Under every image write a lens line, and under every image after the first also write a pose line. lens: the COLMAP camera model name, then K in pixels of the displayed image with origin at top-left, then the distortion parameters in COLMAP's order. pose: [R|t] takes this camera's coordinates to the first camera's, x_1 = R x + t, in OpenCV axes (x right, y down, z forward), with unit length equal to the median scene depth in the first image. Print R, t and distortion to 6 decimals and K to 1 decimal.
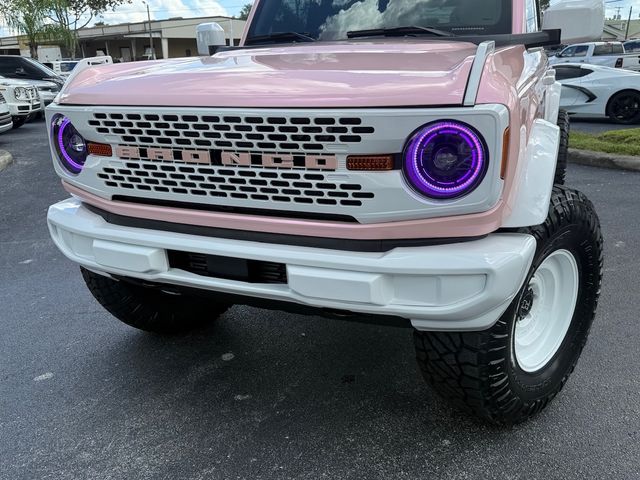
lens RADIAL K [[524.7, 0, 319.7], [0, 524.7, 245.2], [0, 0, 1]] dist [0.094053, -0.119268]
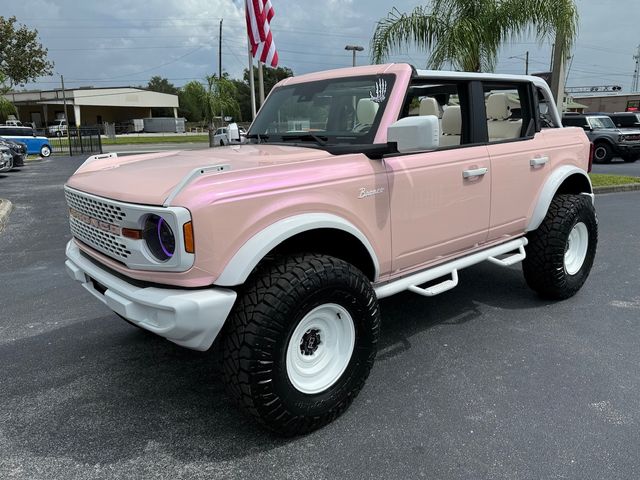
lens RADIAL K [[502.6, 0, 319.9], [0, 502.6, 240.1], [0, 0, 1]] dist [0.054673, -0.069555]
pose [[0.897235, 0.110545, -0.427493, 1.277668], [-0.144634, 0.988321, -0.047994, -0.139221], [0.417194, 0.104892, 0.902744, -0.197827]]
